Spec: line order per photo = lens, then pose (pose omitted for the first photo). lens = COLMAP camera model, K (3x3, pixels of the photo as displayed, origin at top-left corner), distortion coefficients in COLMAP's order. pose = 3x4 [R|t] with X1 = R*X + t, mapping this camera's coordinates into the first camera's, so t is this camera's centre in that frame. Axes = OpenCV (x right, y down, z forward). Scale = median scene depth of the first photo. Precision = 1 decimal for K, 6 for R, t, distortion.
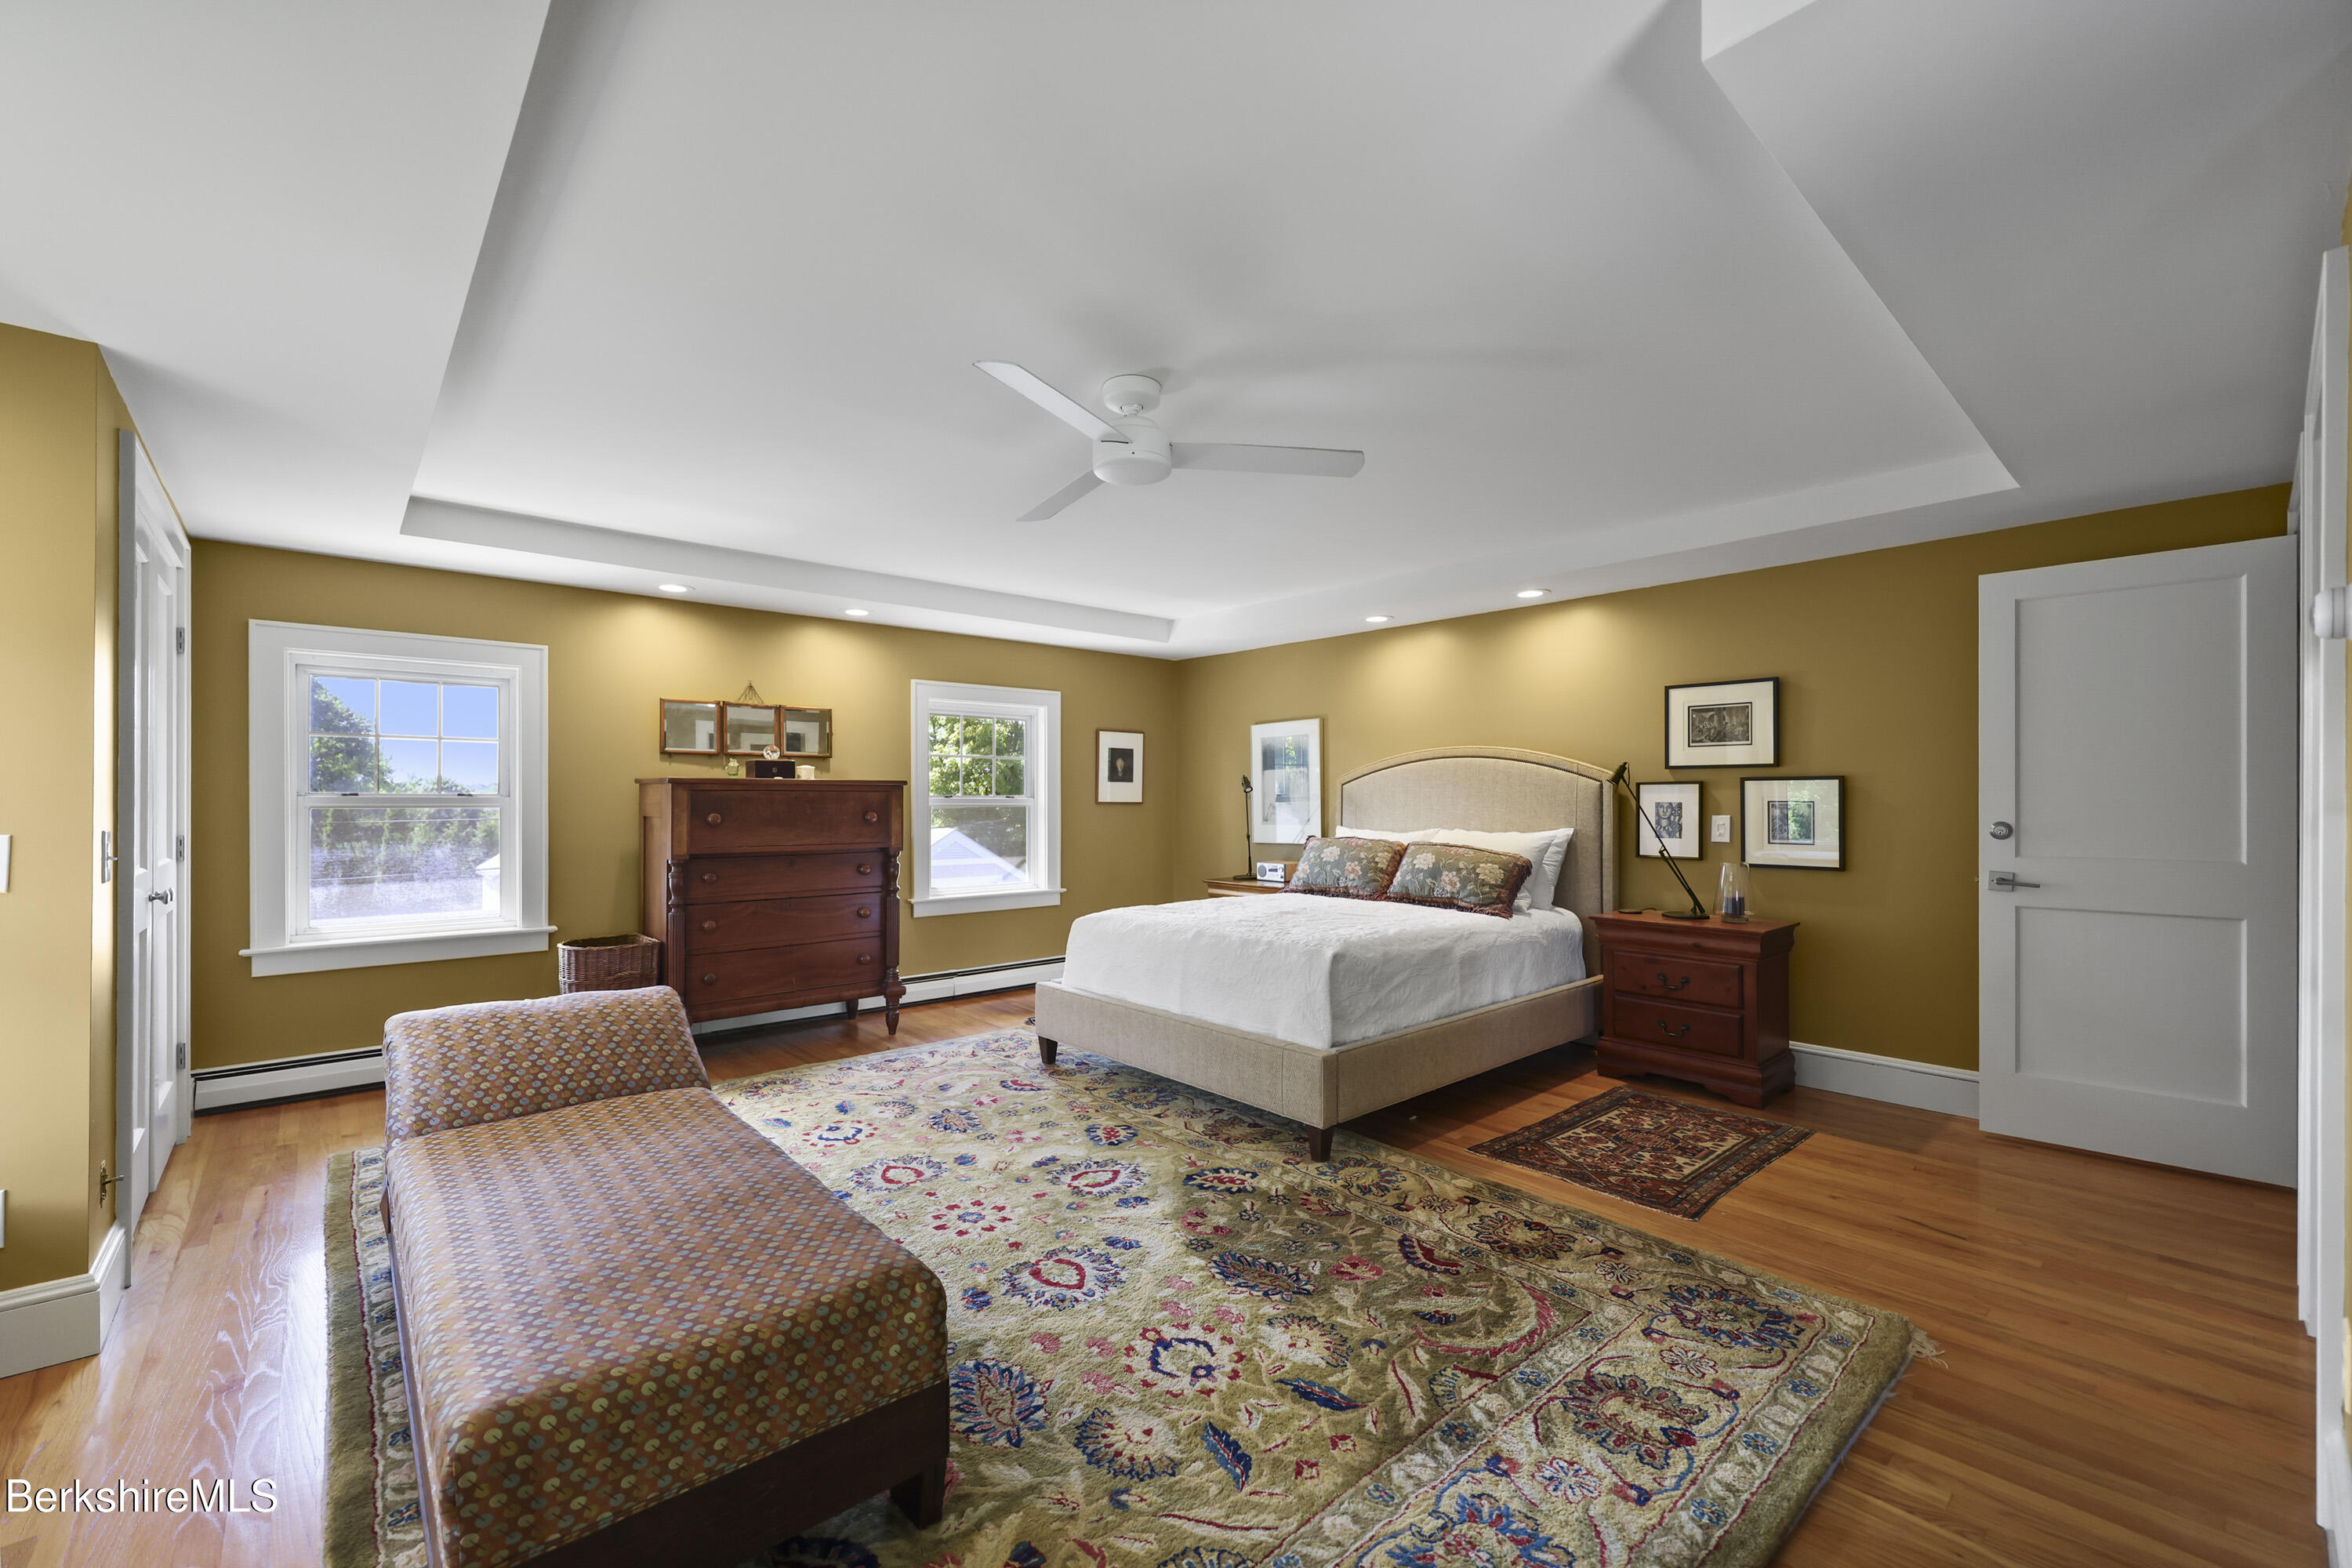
lens RADIAL K [[952.5, 0, 1175.4], [0, 952.5, 799.1], [0, 0, 1]] dist [-0.003169, 0.000192]
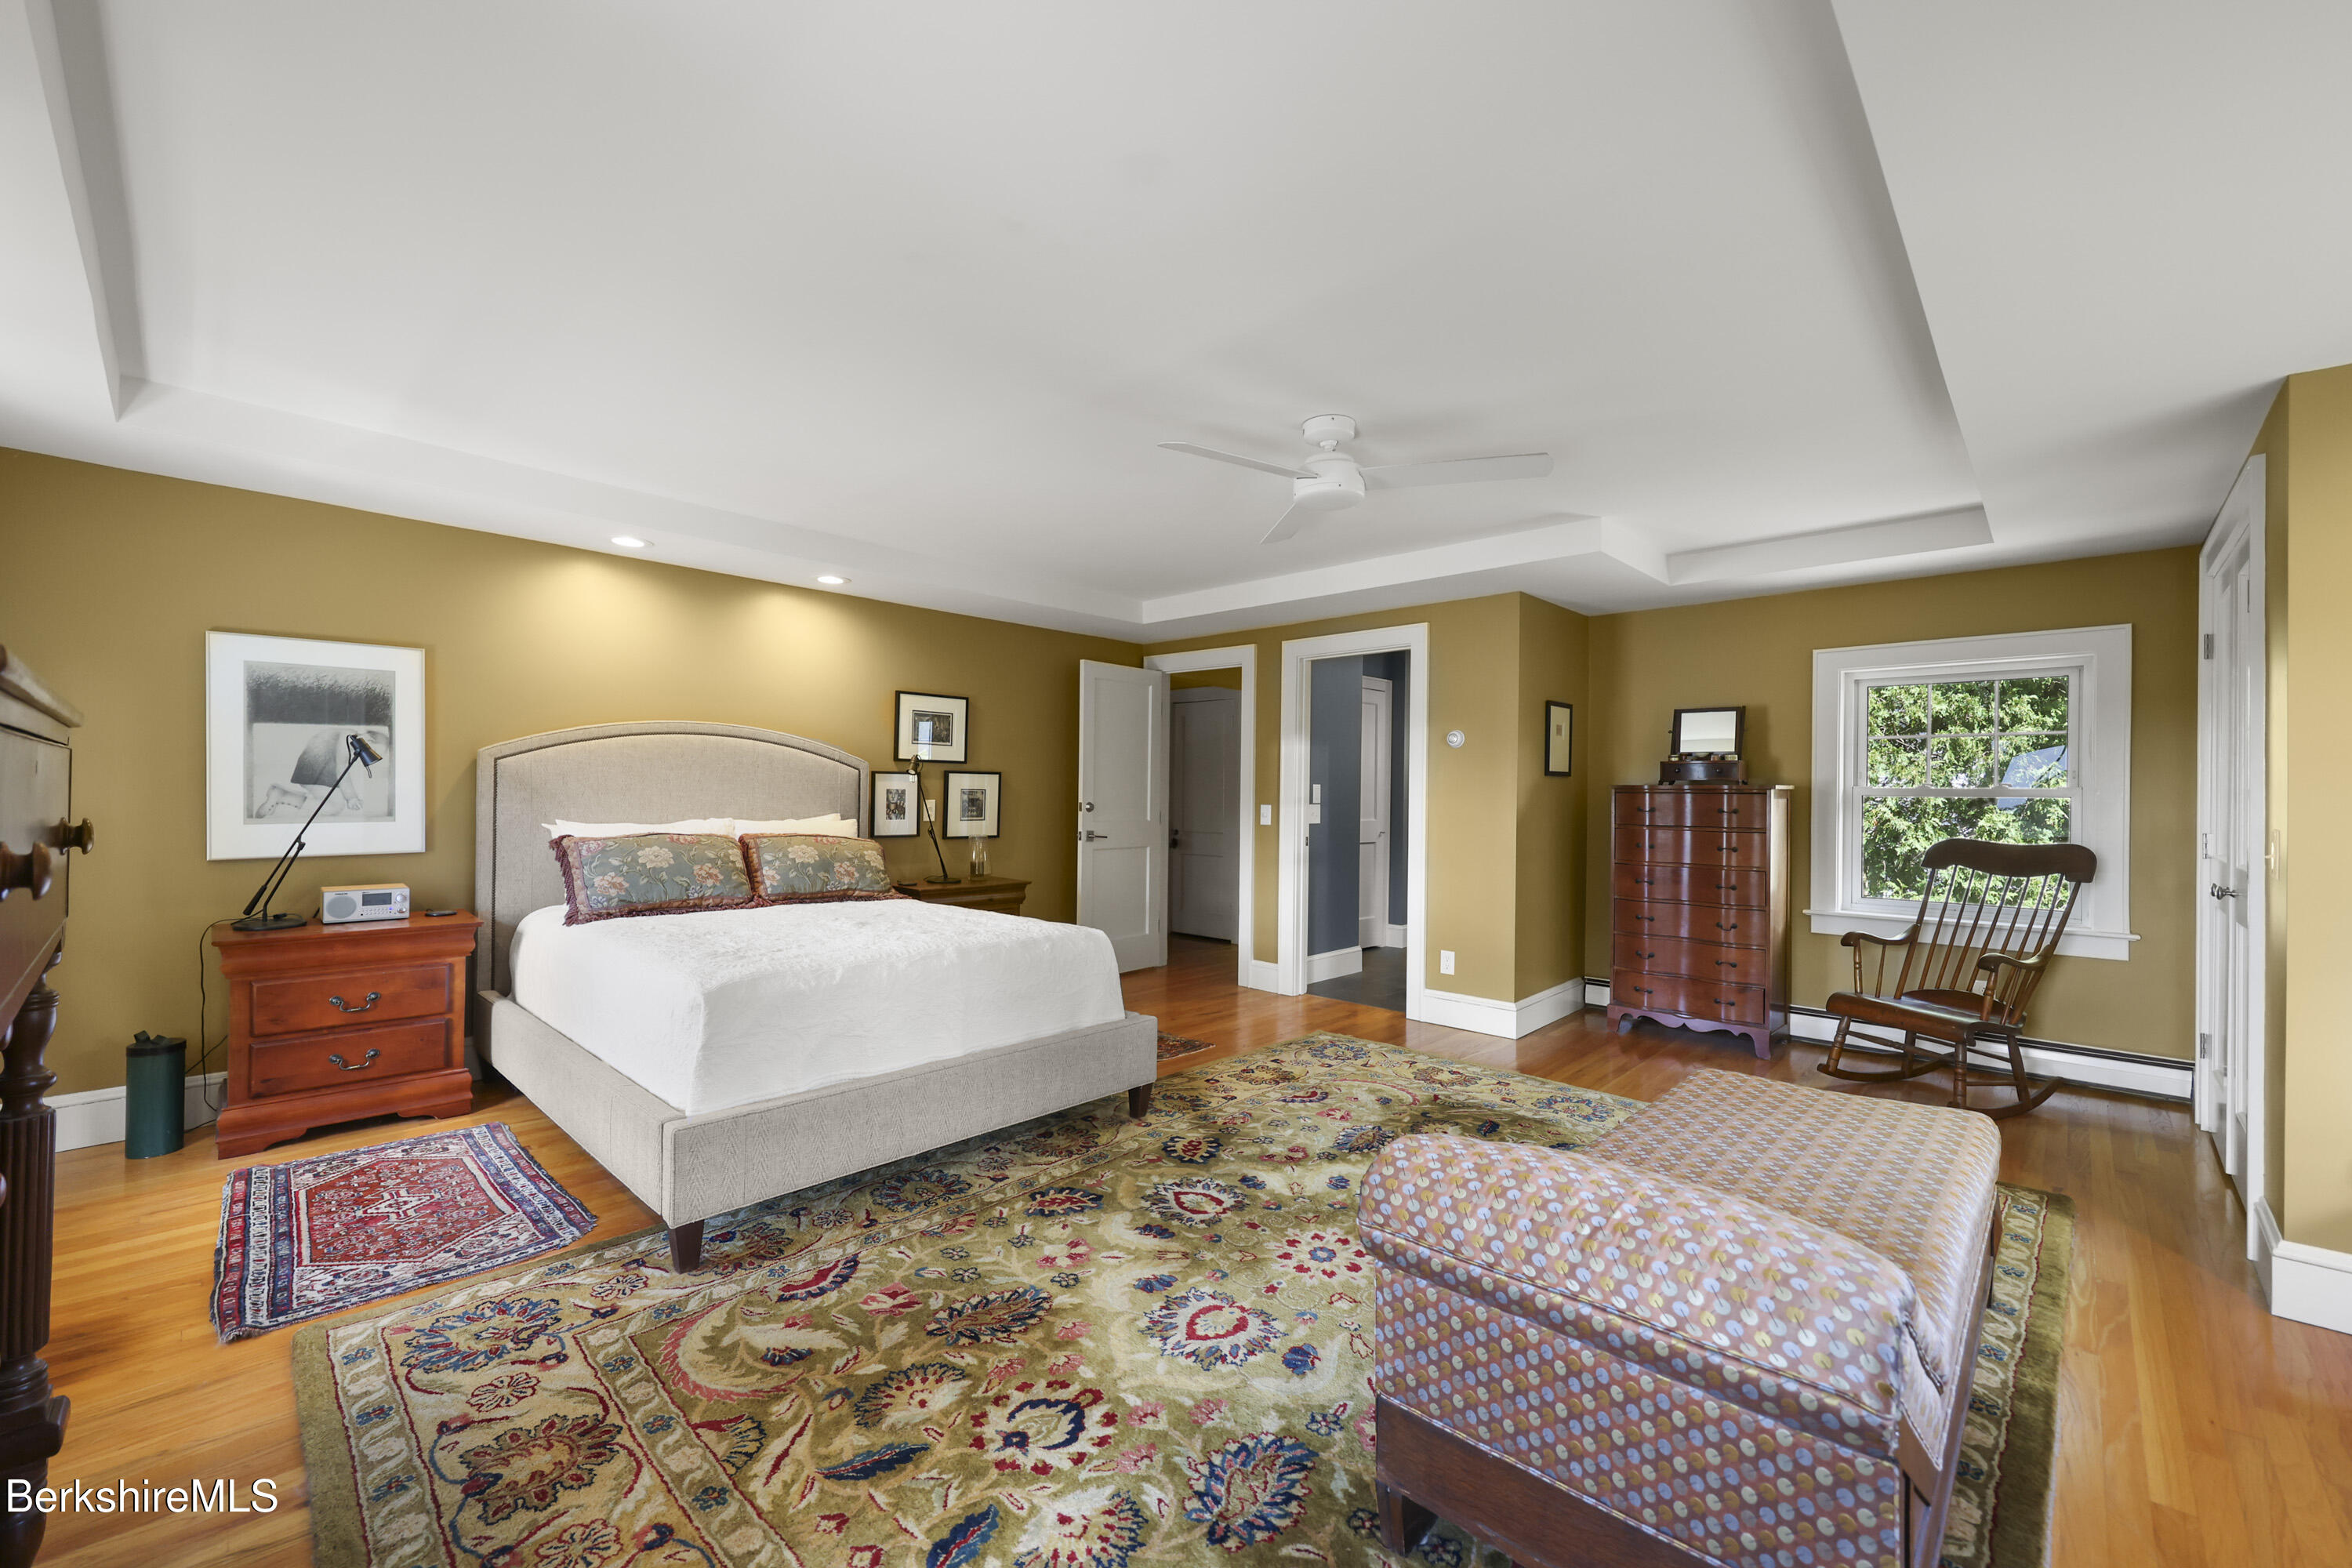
lens RADIAL K [[952.5, 0, 1174.7], [0, 952.5, 787.2], [0, 0, 1]] dist [-0.003169, 0.000192]
pose [[-0.089823, 0.003888, 0.995950, -0.828573], [-0.014567, 0.999880, -0.005217, 0.002641], [-0.995851, -0.014977, -0.089756, 0.922348]]
